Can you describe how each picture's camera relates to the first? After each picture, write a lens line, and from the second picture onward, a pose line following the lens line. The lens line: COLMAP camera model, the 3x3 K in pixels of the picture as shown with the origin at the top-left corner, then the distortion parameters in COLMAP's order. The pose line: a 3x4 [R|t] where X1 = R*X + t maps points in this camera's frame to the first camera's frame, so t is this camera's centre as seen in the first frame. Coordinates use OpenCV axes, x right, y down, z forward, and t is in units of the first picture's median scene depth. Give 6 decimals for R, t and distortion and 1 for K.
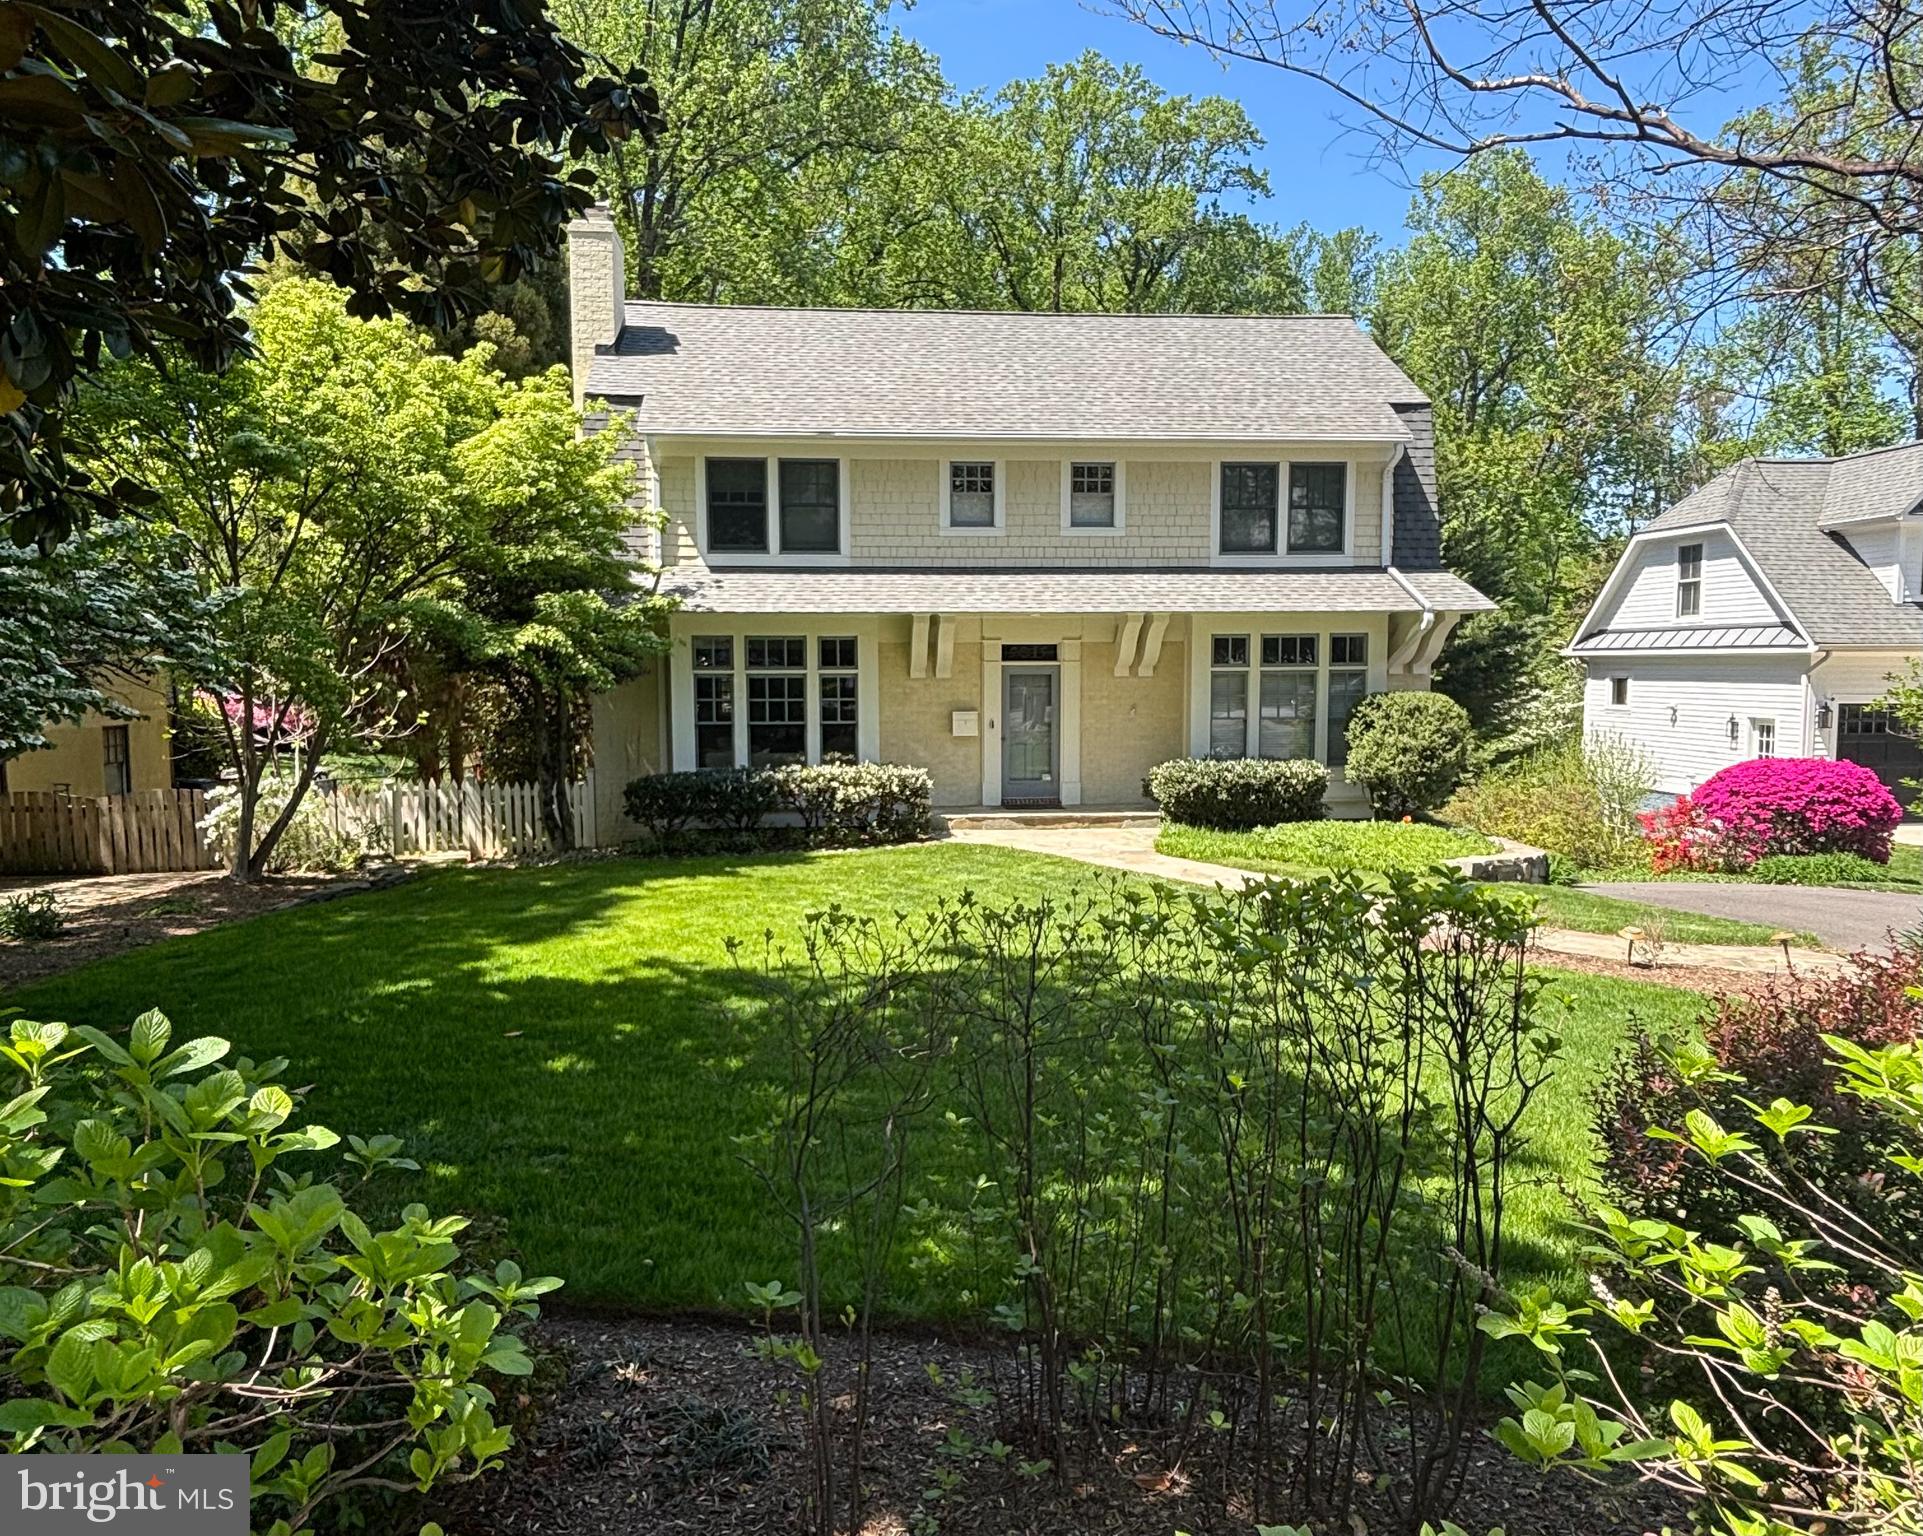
lens RADIAL K [[1241.2, 0, 954.6], [0, 1241.2, 782.5], [0, 0, 1]] dist [0.046018, -0.000823]
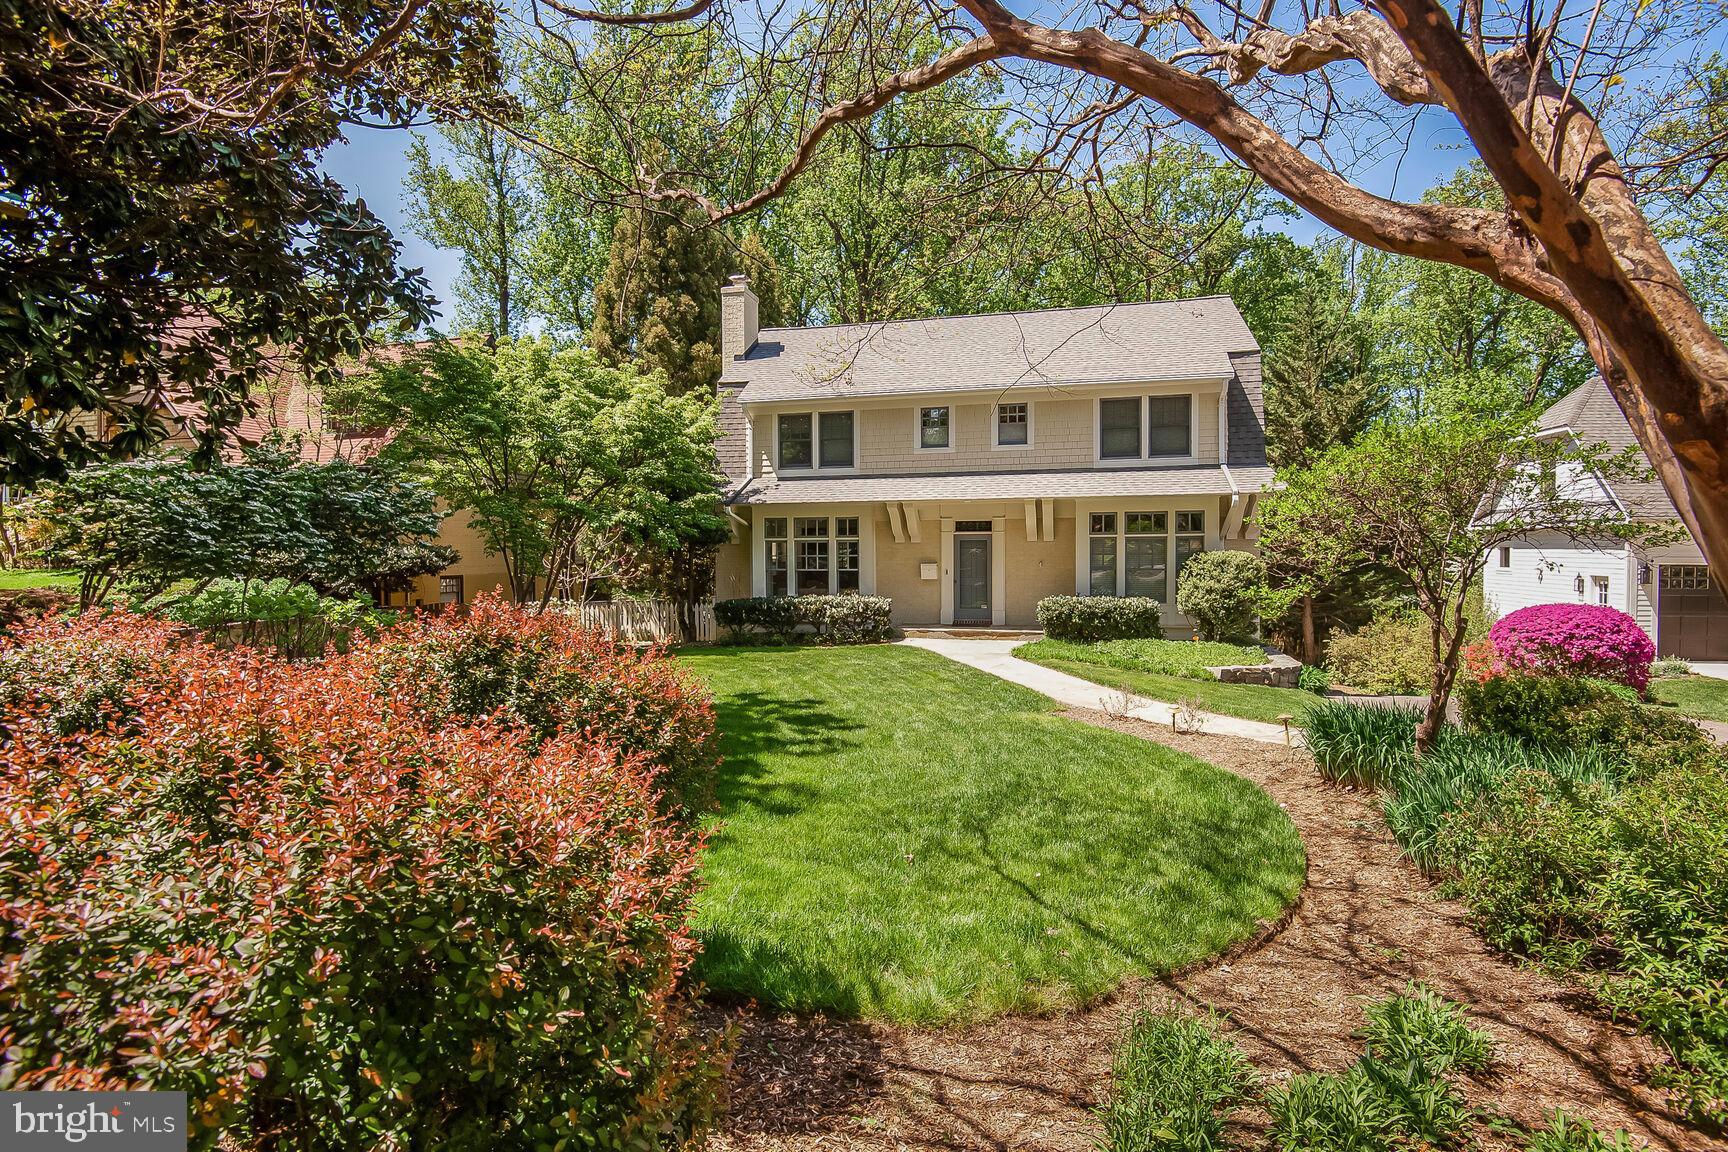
lens RADIAL K [[798.7, 0, 872.6], [0, 798.7, 582.6], [0, 0, 1]] dist [-0.010666, -0.000731]
pose [[0.950751, 0.010735, -0.309770, 0.256090], [-0.025665, 0.998695, -0.044163, 0.013586], [0.308891, 0.049939, 0.949785, 0.016050]]
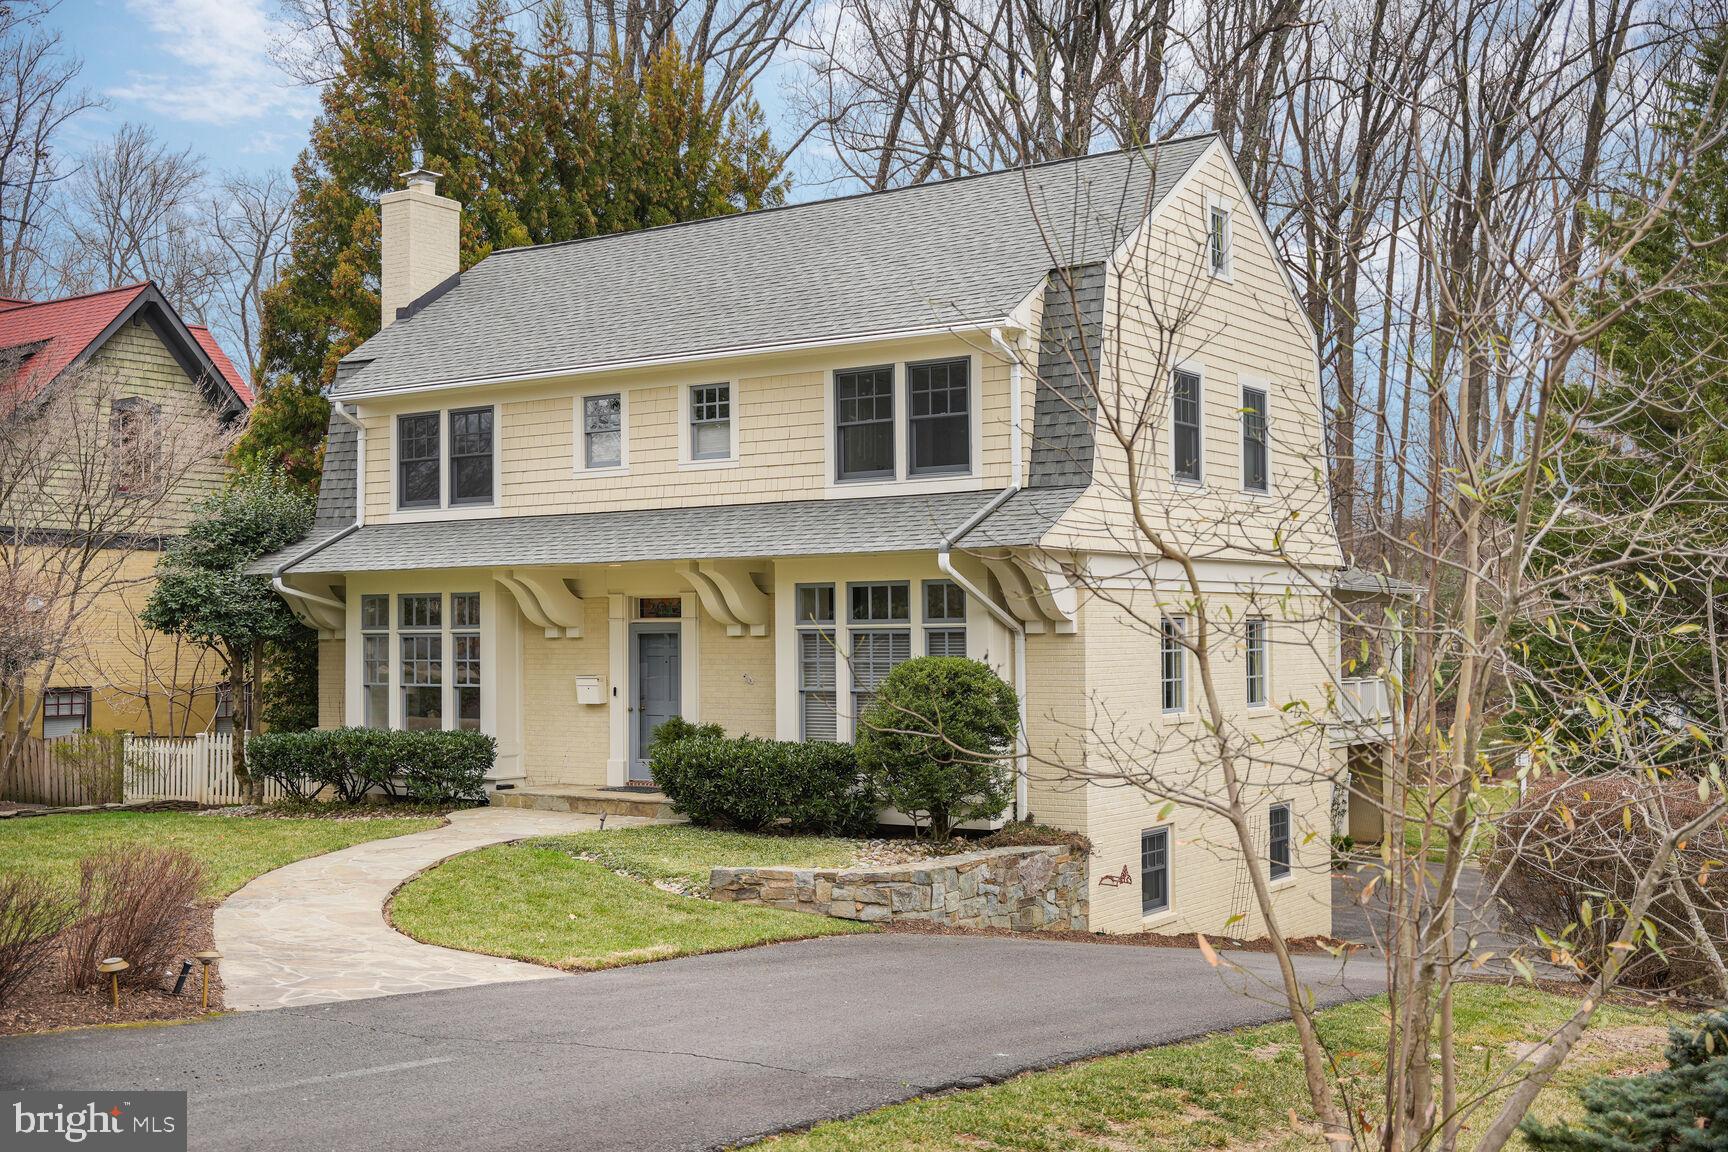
lens RADIAL K [[1947.9, 0, 863.9], [0, 1947.9, 568.0], [0, 0, 1]] dist [0.017573, 0.000000]
pose [[0.761741, -0.021717, -0.647518, 1.050078], [-0.055068, 0.993651, -0.098109, -0.008528], [0.645538, 0.110391, 0.755708, 0.082340]]
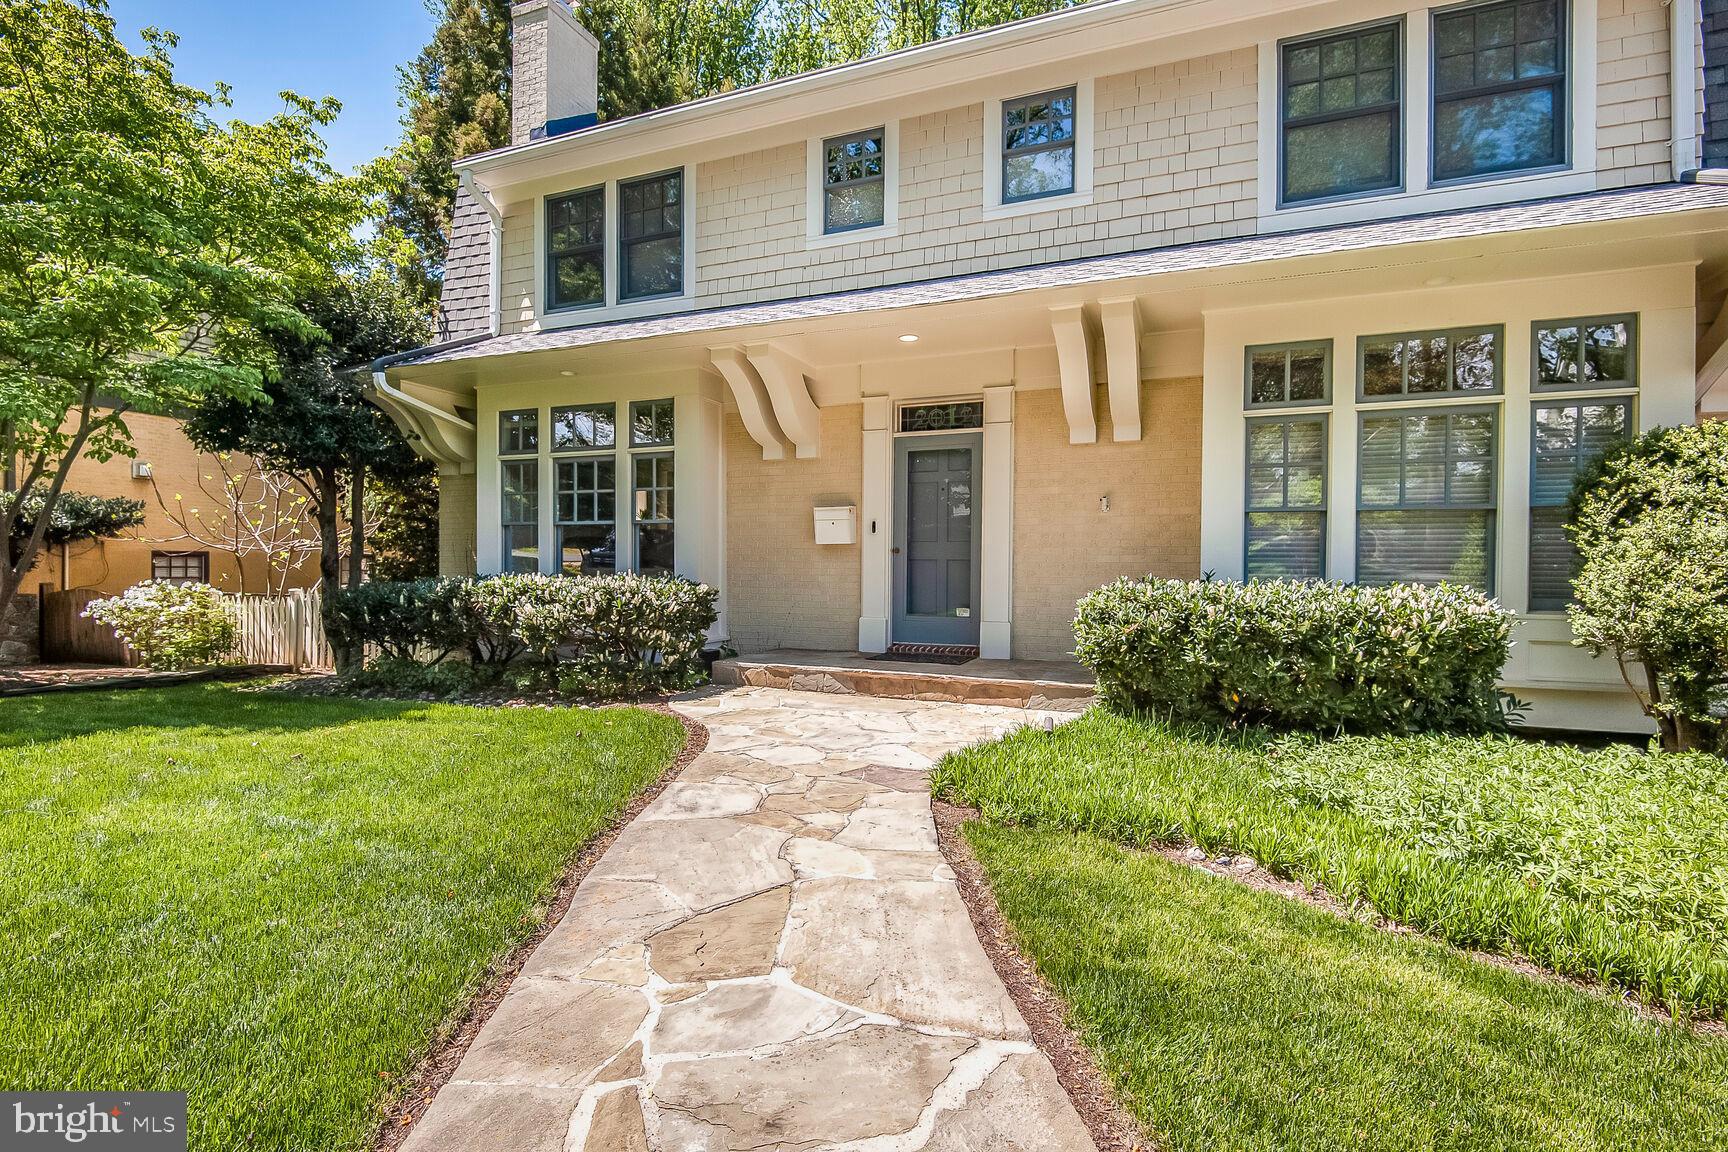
lens RADIAL K [[798.7, 0, 865.6], [0, 798.7, 581.8], [0, 0, 1]] dist [-0.010666, -0.000731]
pose [[0.888585, 0.019622, -0.458292, 0.219515], [-0.053070, 0.996773, -0.060221, 0.007152], [0.455631, 0.077833, 0.886759, 0.639907]]
